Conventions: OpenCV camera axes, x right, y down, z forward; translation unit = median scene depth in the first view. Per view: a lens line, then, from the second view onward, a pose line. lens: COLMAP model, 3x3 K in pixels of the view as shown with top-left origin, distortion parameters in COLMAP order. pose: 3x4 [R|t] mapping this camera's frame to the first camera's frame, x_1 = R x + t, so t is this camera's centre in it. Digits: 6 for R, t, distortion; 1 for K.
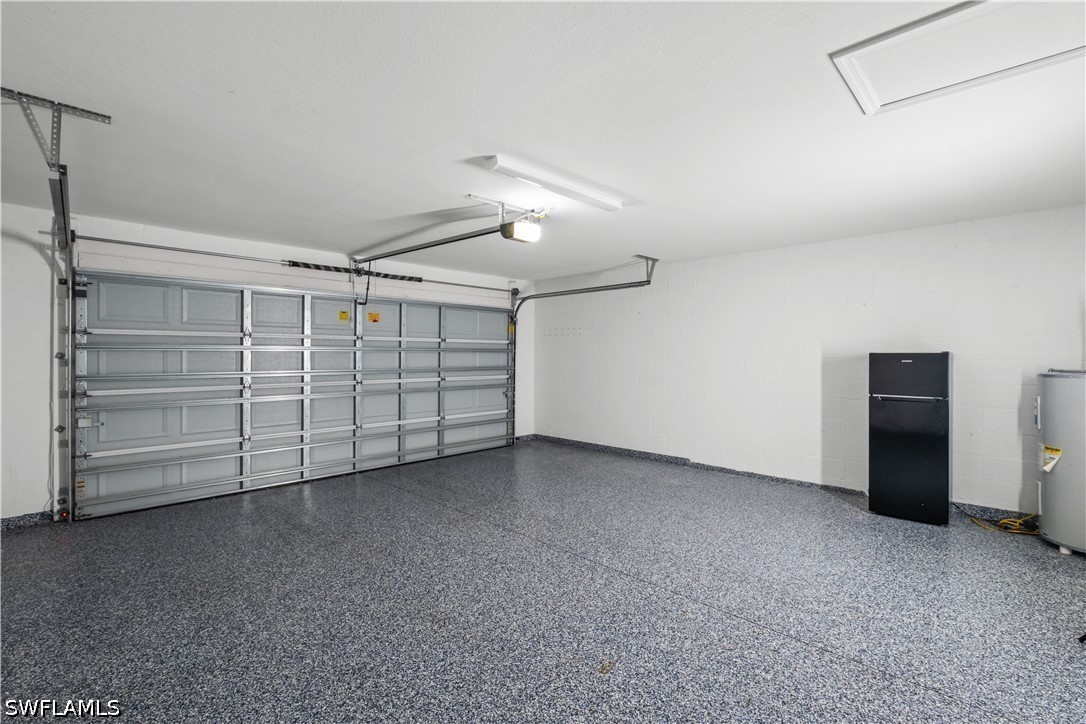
lens RADIAL K [[485.5, 0, 550.5], [0, 485.5, 356.8], [0, 0, 1]] dist [-0.008585, 0.000159]
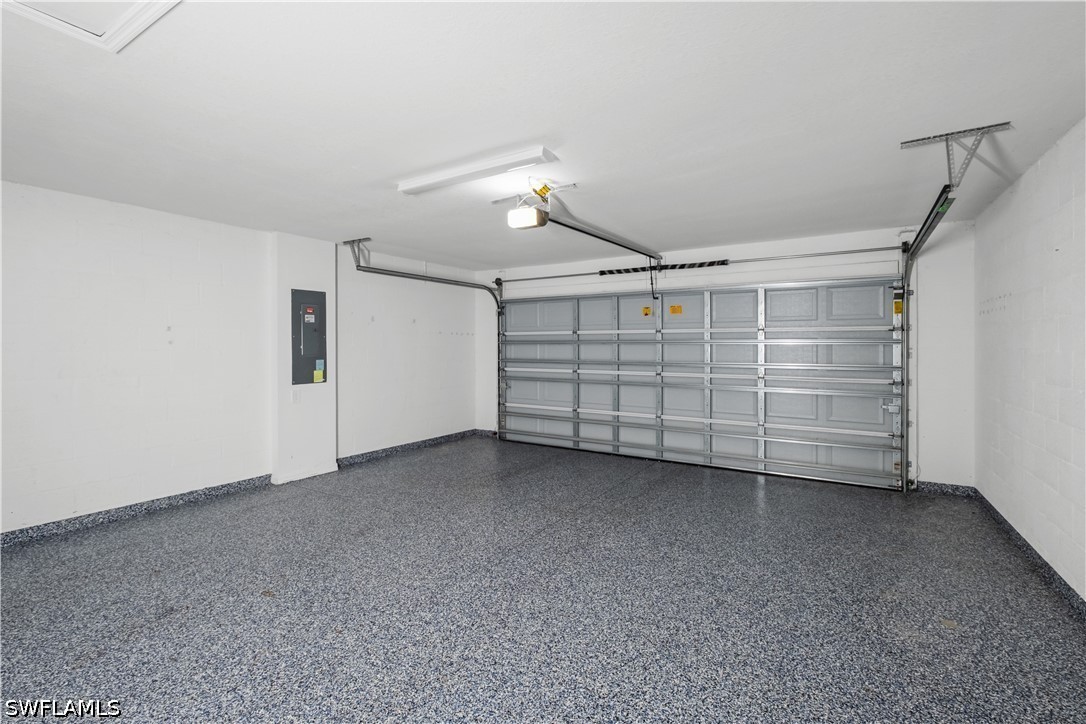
lens RADIAL K [[485.5, 0, 550.8], [0, 485.5, 353.9], [0, 0, 1]] dist [-0.008585, 0.000159]
pose [[0.216774, 0.014163, -0.976119, 0.663572], [-0.006365, 0.999894, 0.013094, -0.003397], [0.976201, 0.003375, 0.216842, 0.637512]]
